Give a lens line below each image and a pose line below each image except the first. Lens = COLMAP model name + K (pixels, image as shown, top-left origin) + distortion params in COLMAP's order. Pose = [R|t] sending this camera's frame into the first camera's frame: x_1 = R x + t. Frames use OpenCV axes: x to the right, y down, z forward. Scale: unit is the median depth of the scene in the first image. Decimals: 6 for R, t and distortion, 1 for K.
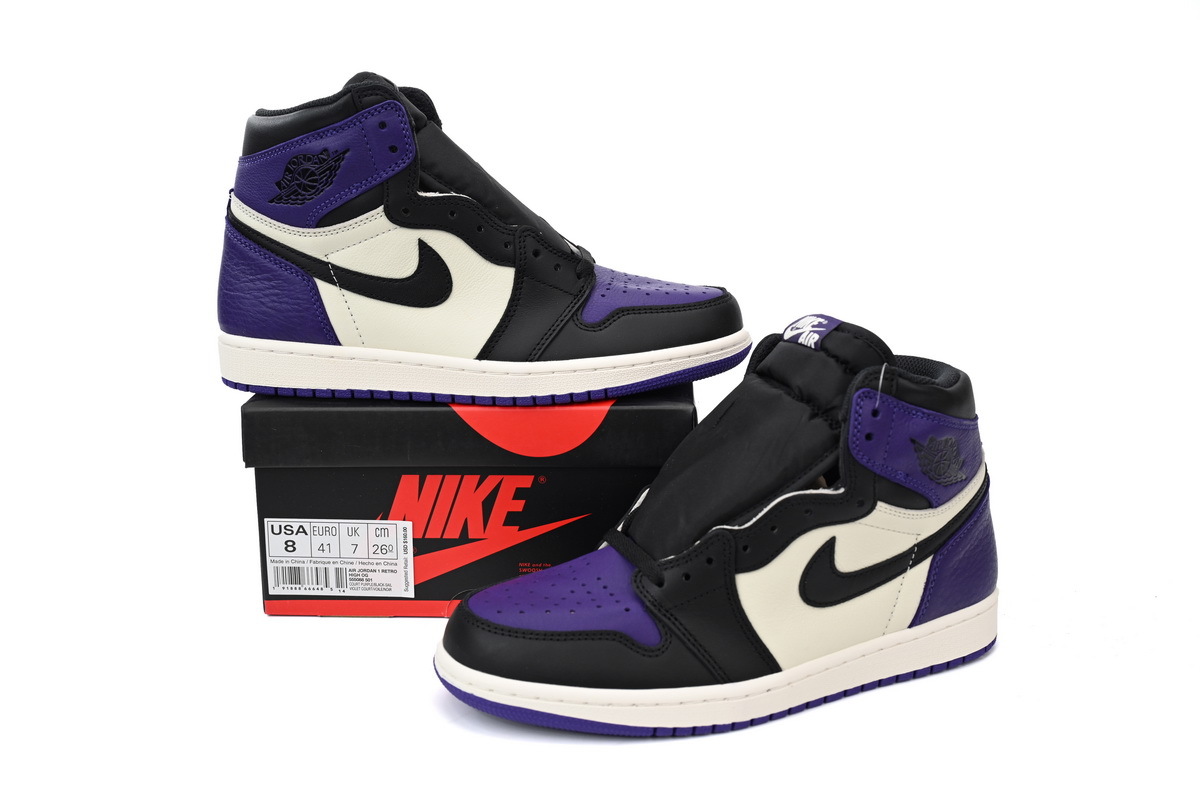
lens RADIAL K [[1328.8, 0, 598.9], [0, 1328.8, 406.2], [0, 0, 1]] dist [0.007795, 0.000000]
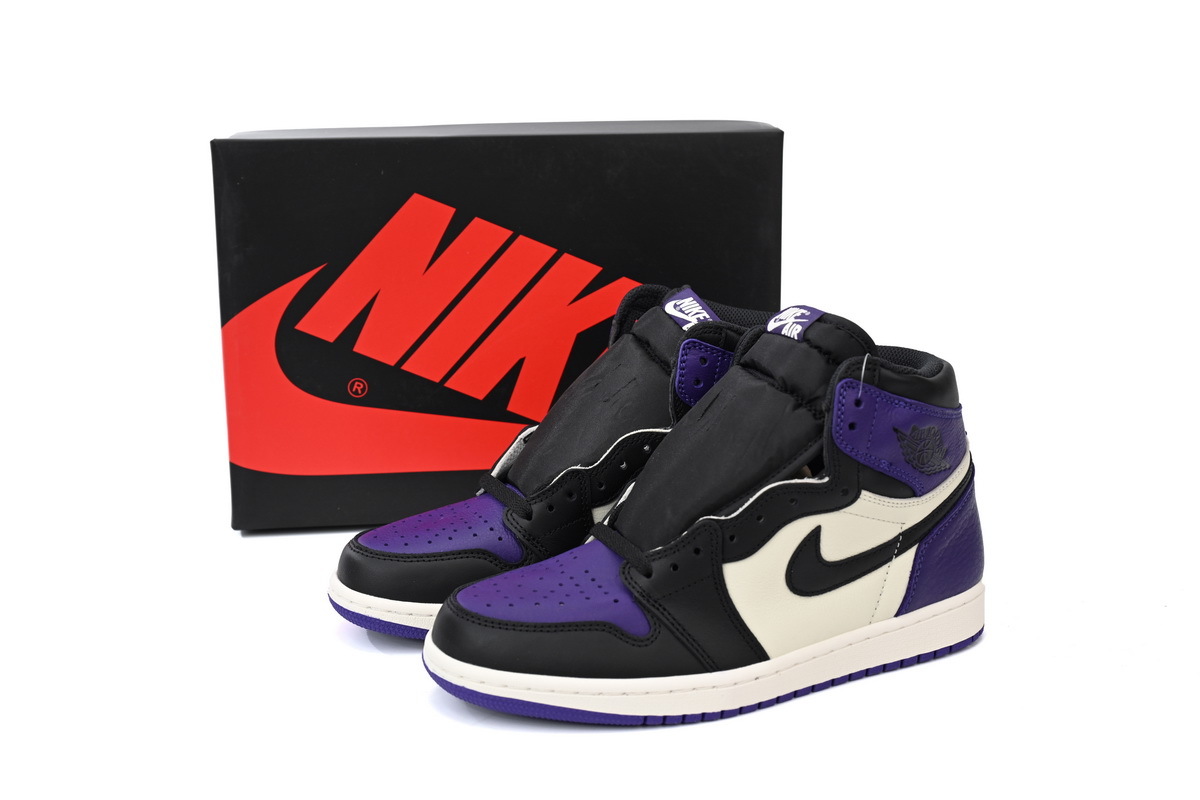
lens RADIAL K [[1567.6, 0, 600.6], [0, 1567.6, 396.2], [0, 0, 1]] dist [-0.007762, 0.000000]
pose [[0.999489, -0.012244, 0.029536, -0.023285], [0.012457, 0.999898, -0.007027, 0.005994], [-0.029447, 0.007391, 0.999539, -0.186847]]
